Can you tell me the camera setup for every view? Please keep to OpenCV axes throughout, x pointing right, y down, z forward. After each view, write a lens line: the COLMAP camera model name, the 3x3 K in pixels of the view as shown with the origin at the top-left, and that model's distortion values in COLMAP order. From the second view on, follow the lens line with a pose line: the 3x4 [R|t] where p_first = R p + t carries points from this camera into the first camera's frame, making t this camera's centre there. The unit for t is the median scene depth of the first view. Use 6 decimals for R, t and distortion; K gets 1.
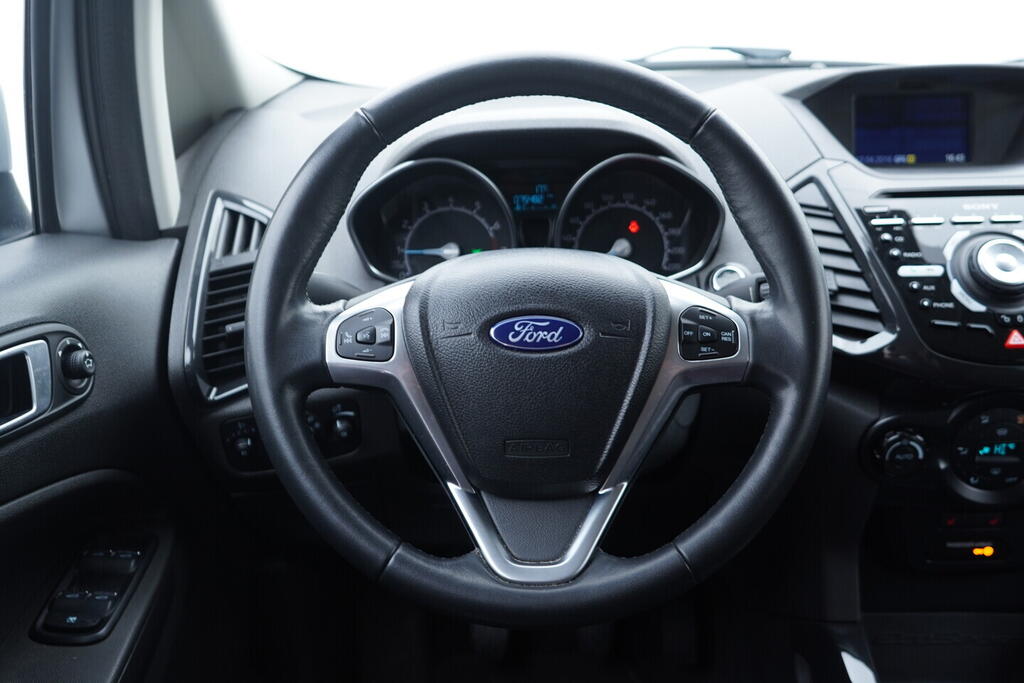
lens RADIAL K [[1068.3, 0, 502.8], [0, 1068.3, 343.6], [0, 0, 1]] dist [0.023958, 0.000000]
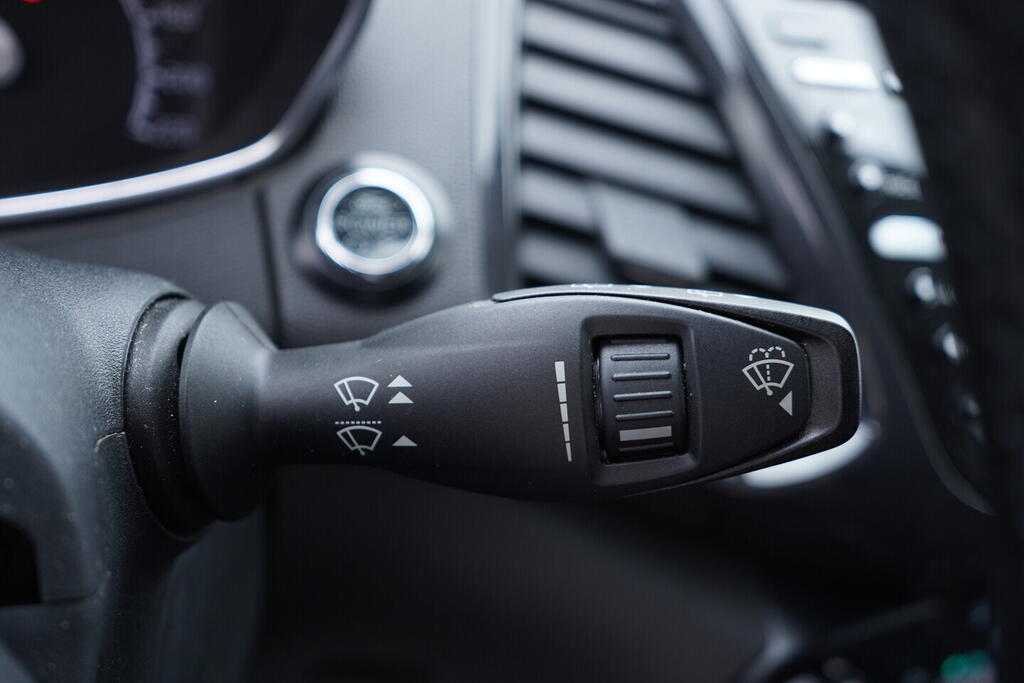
lens RADIAL K [[1068.3, 0, 507.5], [0, 1068.3, 339.6], [0, 0, 1]] dist [0.023958, 0.000000]
pose [[0.888180, -0.019182, 0.459095, 0.115946], [-0.075138, 0.979616, 0.186296, -0.089446], [-0.453310, -0.199960, 0.868635, 0.763790]]
